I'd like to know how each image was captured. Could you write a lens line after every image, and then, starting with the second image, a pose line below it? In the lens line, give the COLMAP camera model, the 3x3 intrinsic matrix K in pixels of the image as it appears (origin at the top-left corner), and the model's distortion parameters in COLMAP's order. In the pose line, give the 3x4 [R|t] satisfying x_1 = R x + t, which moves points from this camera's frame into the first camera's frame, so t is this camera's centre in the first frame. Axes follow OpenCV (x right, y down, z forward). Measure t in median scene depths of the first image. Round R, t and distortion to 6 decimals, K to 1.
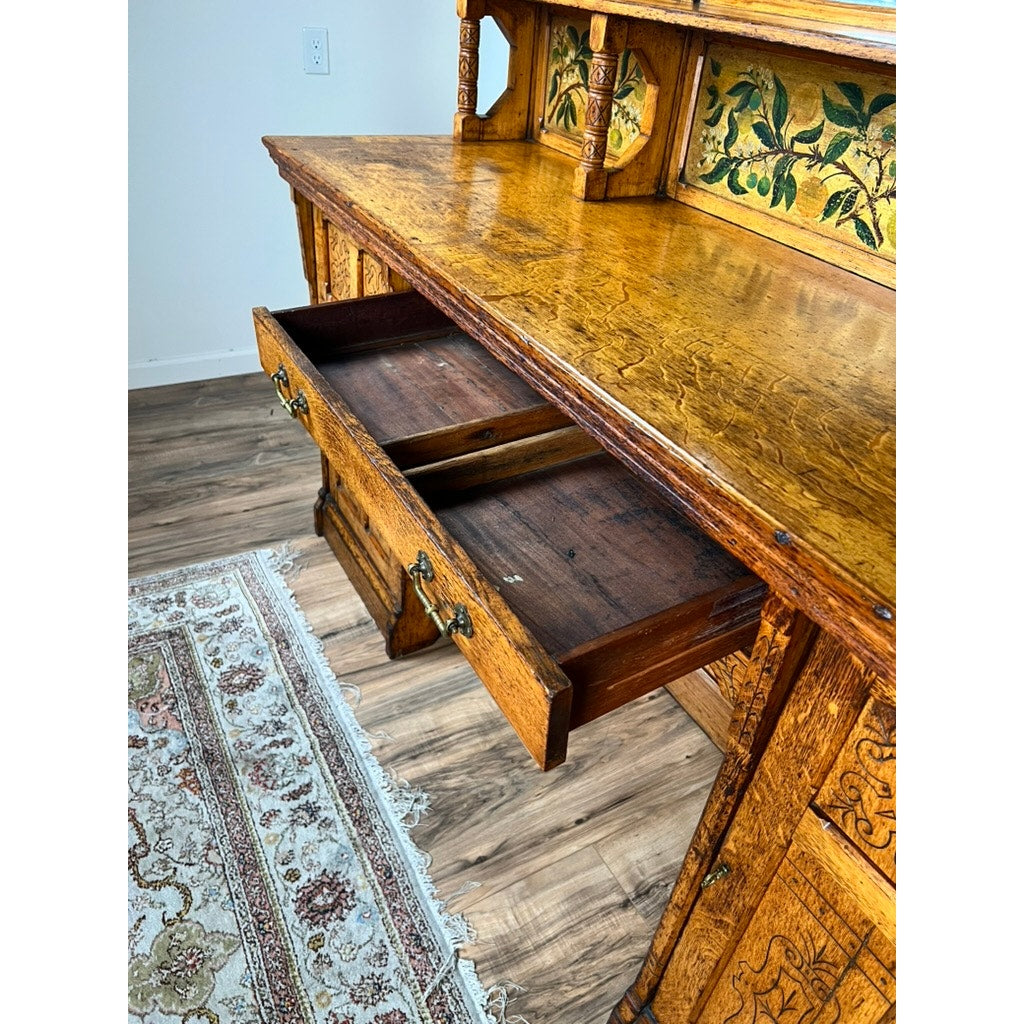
lens RADIAL K [[775.5, 0, 505.9], [0, 775.5, 515.3], [0, 0, 1]] dist [0.050155, -0.060489]
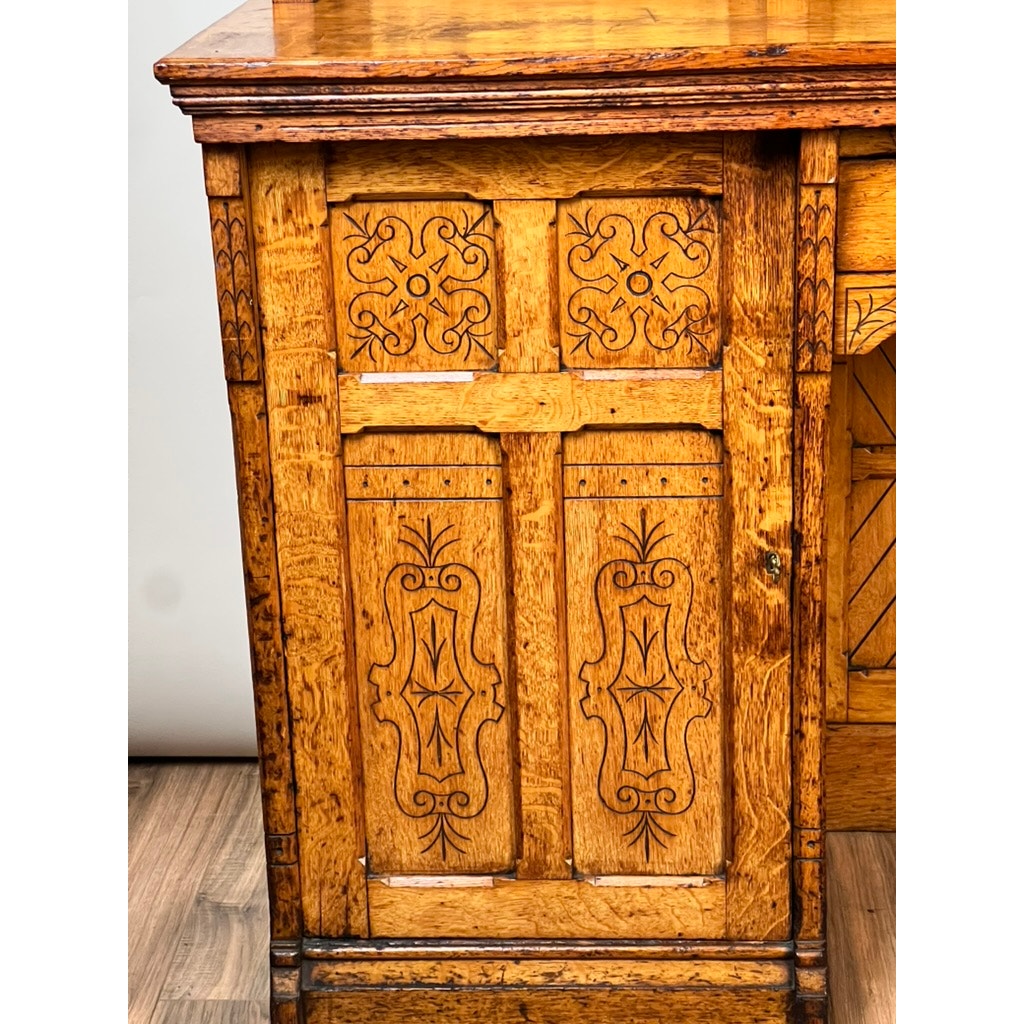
lens RADIAL K [[2280.3, 0, 520.6], [0, 2280.3, 504.4], [0, 0, 1]] dist [0.188314, 0.000000]
pose [[0.528361, -0.358487, 0.769624, -1.434601], [0.549469, 0.835429, 0.011918, -0.239394], [-0.647239, 0.416588, 0.638386, 0.248060]]
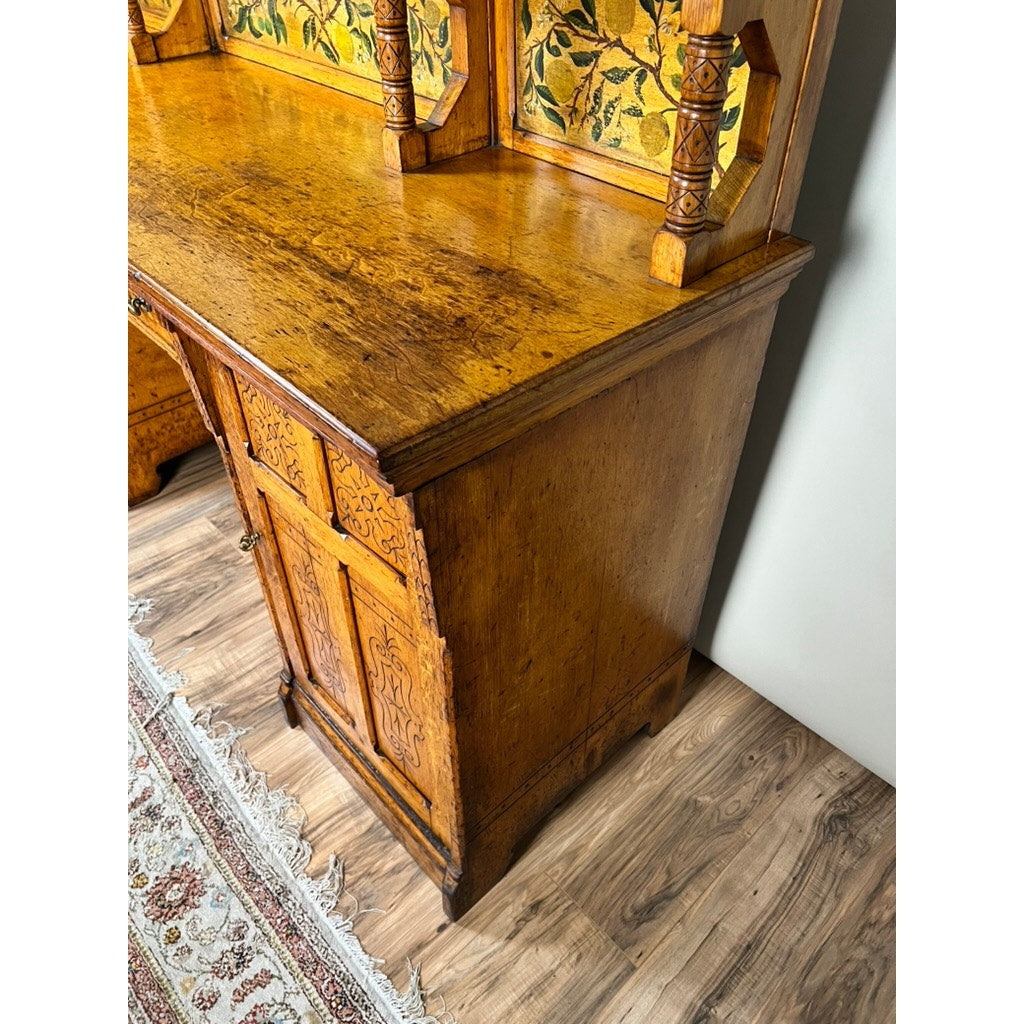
lens RADIAL K [[775.5, 0, 515.4], [0, 775.5, 520.2], [0, 0, 1]] dist [0.050155, -0.060489]
pose [[0.969456, -0.212939, 0.121706, 0.365817], [0.197128, 0.971731, 0.129921, 0.216722], [-0.145931, -0.101961, 0.984026, -0.289876]]
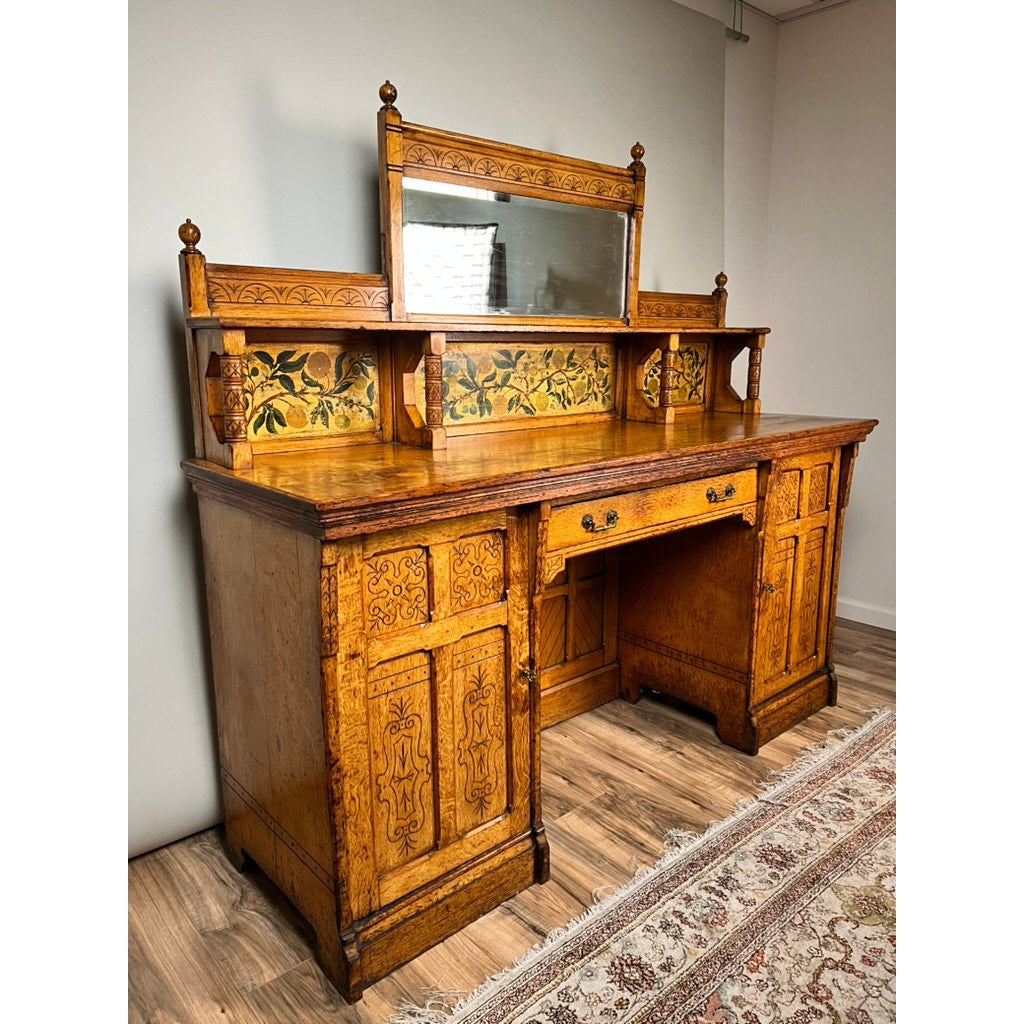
lens RADIAL K [[775.5, 0, 514.7], [0, 775.5, 512.7], [0, 0, 1]] dist [0.050155, -0.060489]
pose [[-0.210962, -0.286280, 0.934633, -1.285874], [0.554800, 0.752154, 0.355614, -0.761640], [-0.804793, 0.593556, 0.000153, 0.998789]]
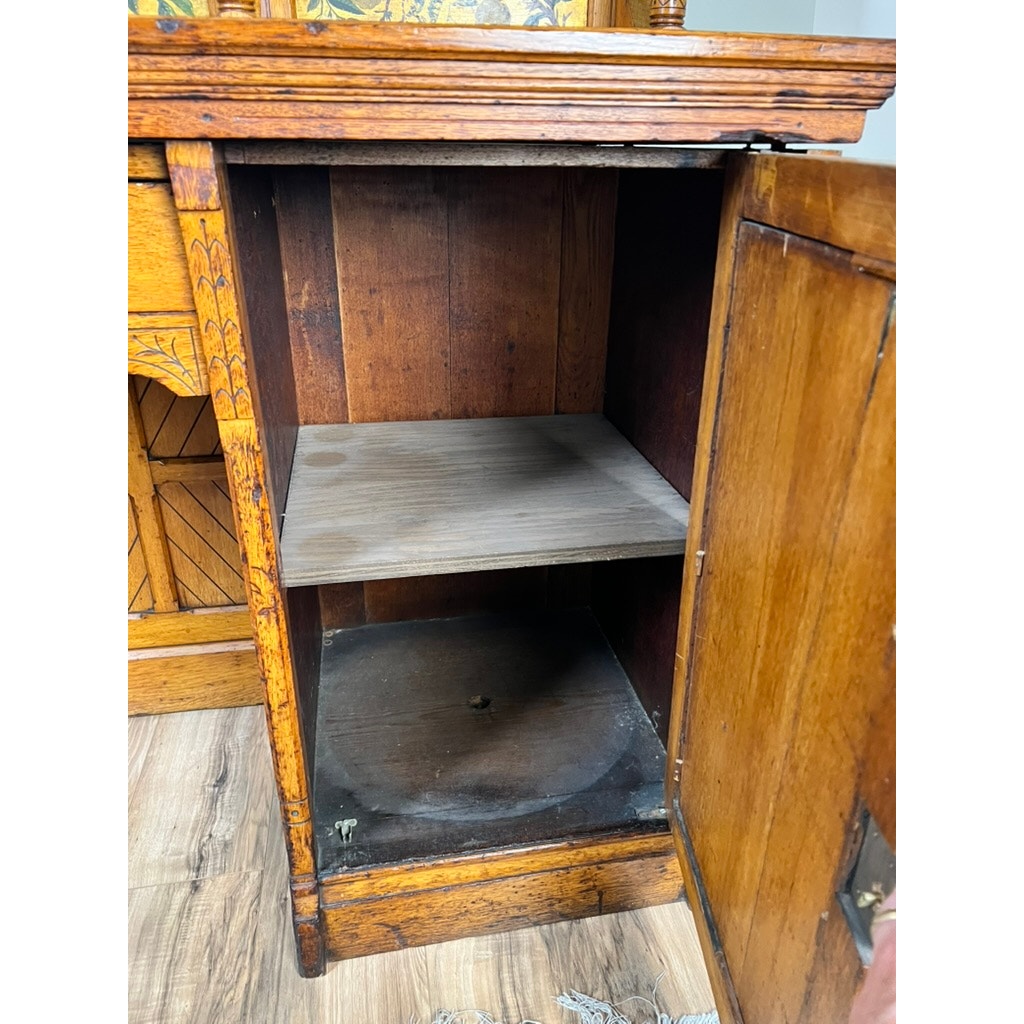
lens RADIAL K [[775.5, 0, 519.6], [0, 775.5, 518.8], [0, 0, 1]] dist [0.050155, -0.060489]
pose [[0.318072, -0.483737, 0.815370, -0.208459], [0.562119, 0.788783, 0.248683, 0.198722], [-0.763448, 0.379236, 0.522807, 0.208485]]
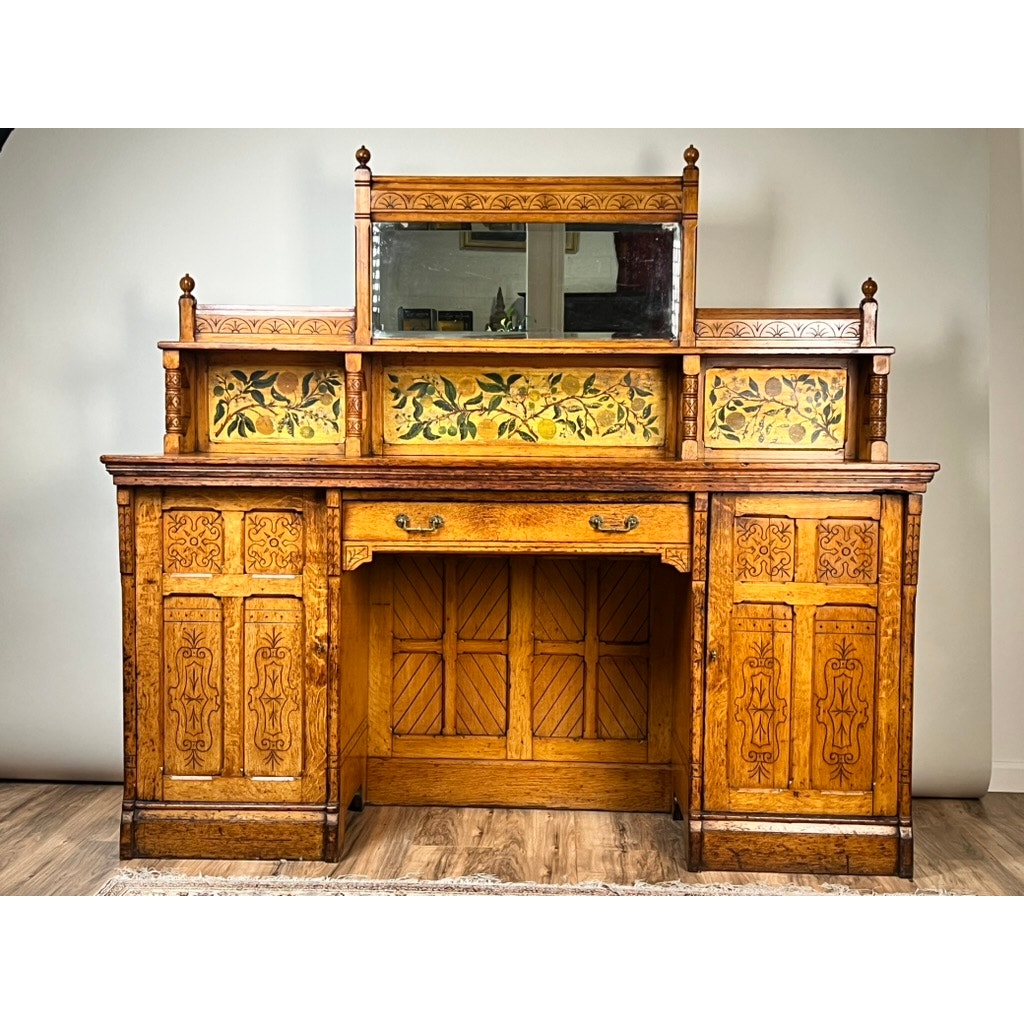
lens RADIAL K [[1439.4, 0, 515.4], [0, 1439.4, 515.4], [0, 0, 1]] dist [0.127135, 0.000000]
pose [[0.519430, -0.125687, 0.845219, -2.190376], [0.522050, 0.829747, -0.197440, 0.414704], [-0.676502, 0.543803, 0.496611, -0.549157]]
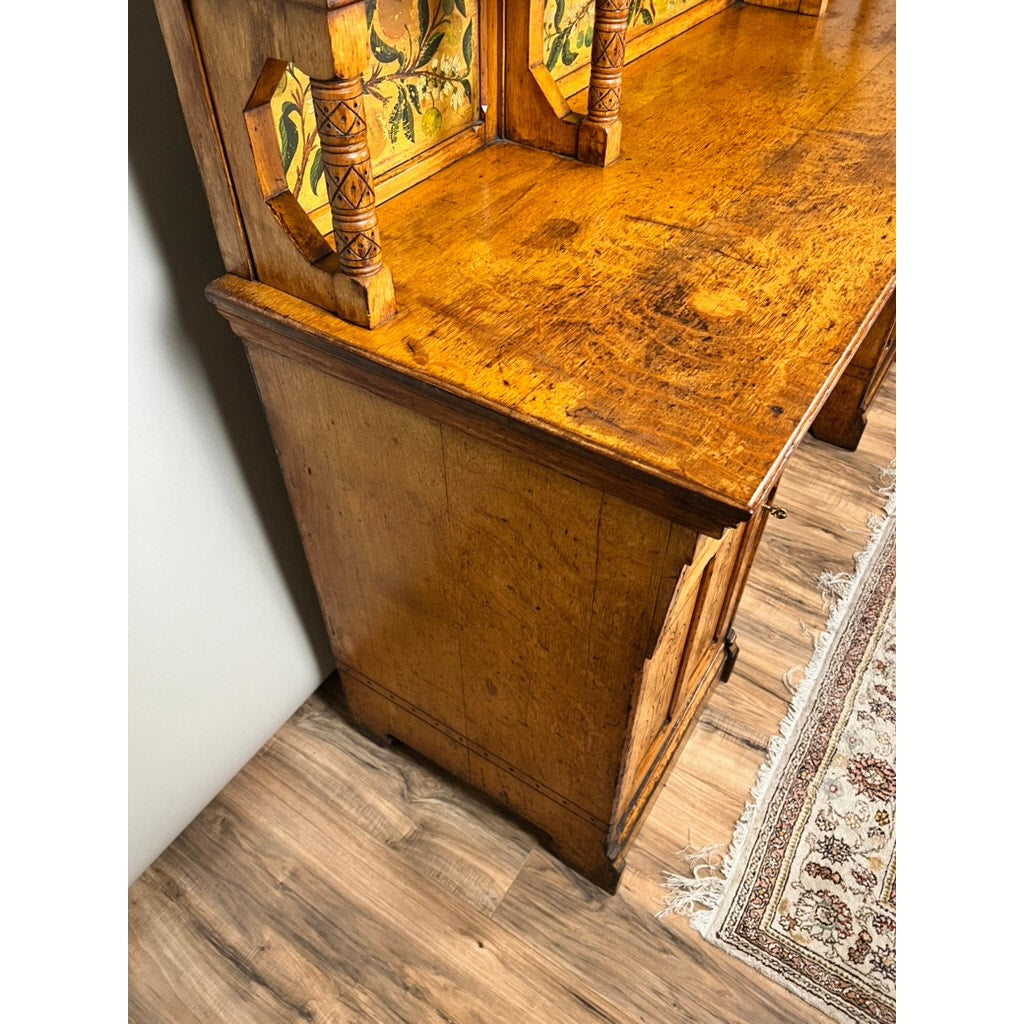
lens RADIAL K [[775.5, 0, 510.0], [0, 775.5, 519.4], [0, 0, 1]] dist [0.050155, -0.060489]
pose [[-0.459178, -0.690680, 0.558674, -0.559733], [0.489329, 0.328234, 0.807973, -1.003402], [-0.741426, 0.644379, 0.187252, 1.204270]]
